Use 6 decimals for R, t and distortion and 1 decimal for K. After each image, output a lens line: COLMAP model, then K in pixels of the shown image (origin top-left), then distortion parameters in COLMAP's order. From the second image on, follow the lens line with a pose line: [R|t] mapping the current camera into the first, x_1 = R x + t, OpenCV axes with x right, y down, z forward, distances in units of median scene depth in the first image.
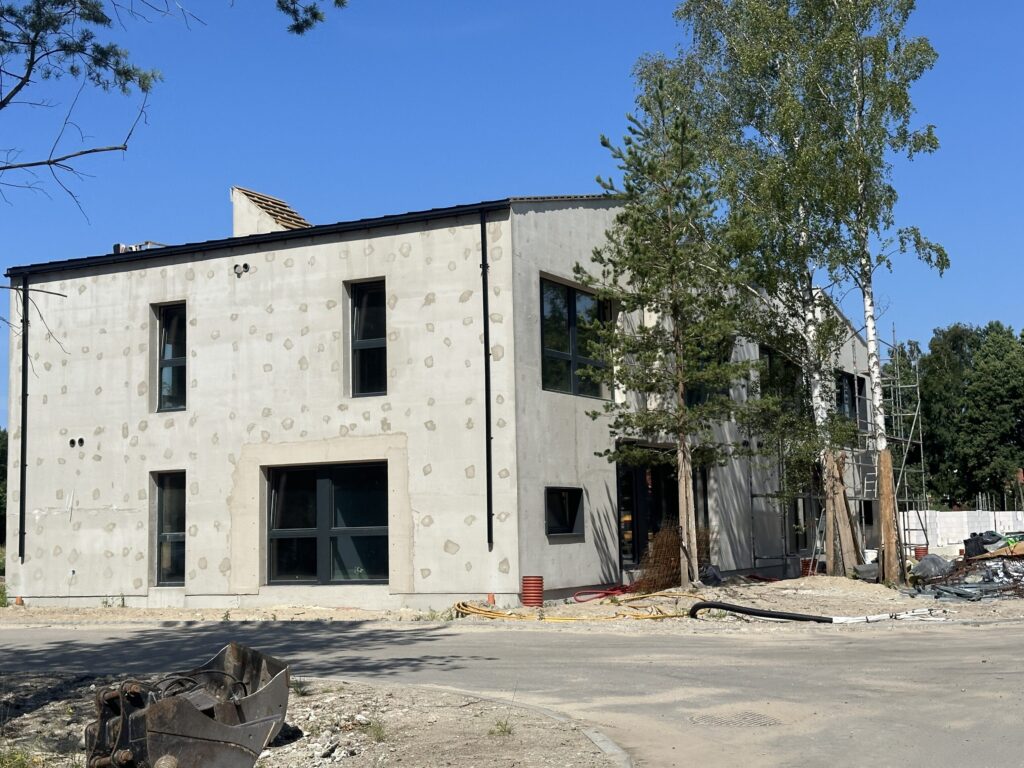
lens RADIAL K [[1409.9, 0, 515.8], [0, 1409.9, 384.7], [0, 0, 1]] dist [0.146852, 0.000000]
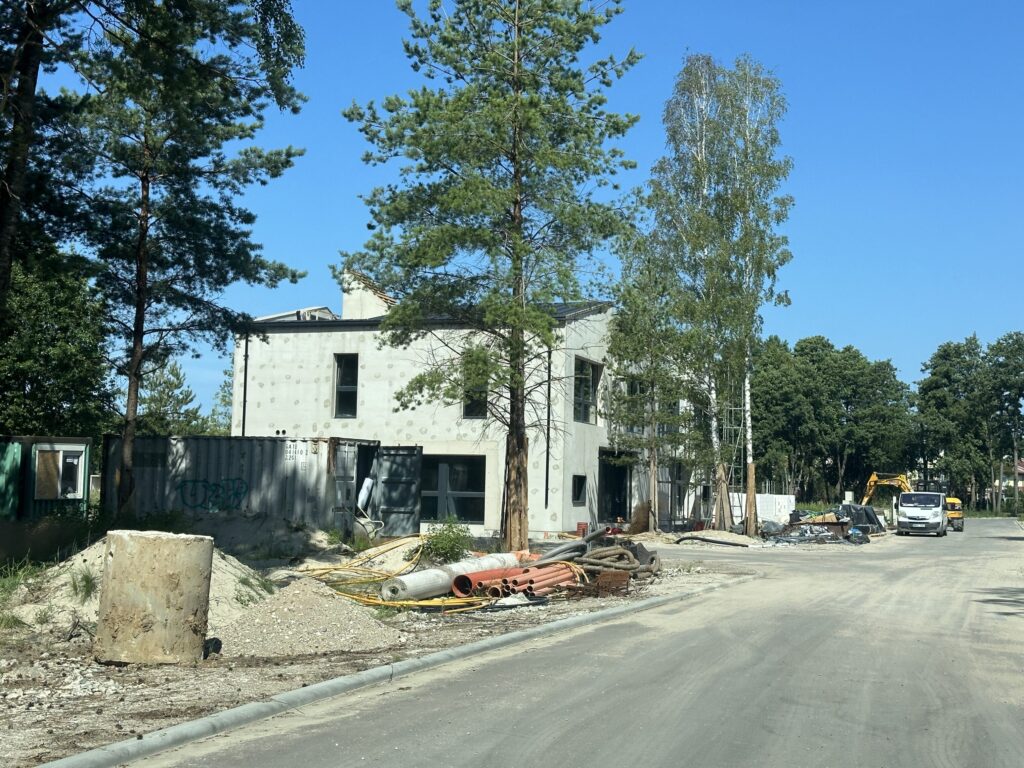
lens RADIAL K [[1409.9, 0, 511.4], [0, 1409.9, 384.5], [0, 0, 1]] dist [0.146852, 0.000000]
pose [[0.986528, 0.057780, 0.153049, -0.306539], [-0.061566, 0.997900, 0.020113, -0.067251], [-0.151565, -0.029265, 0.988014, -0.696088]]
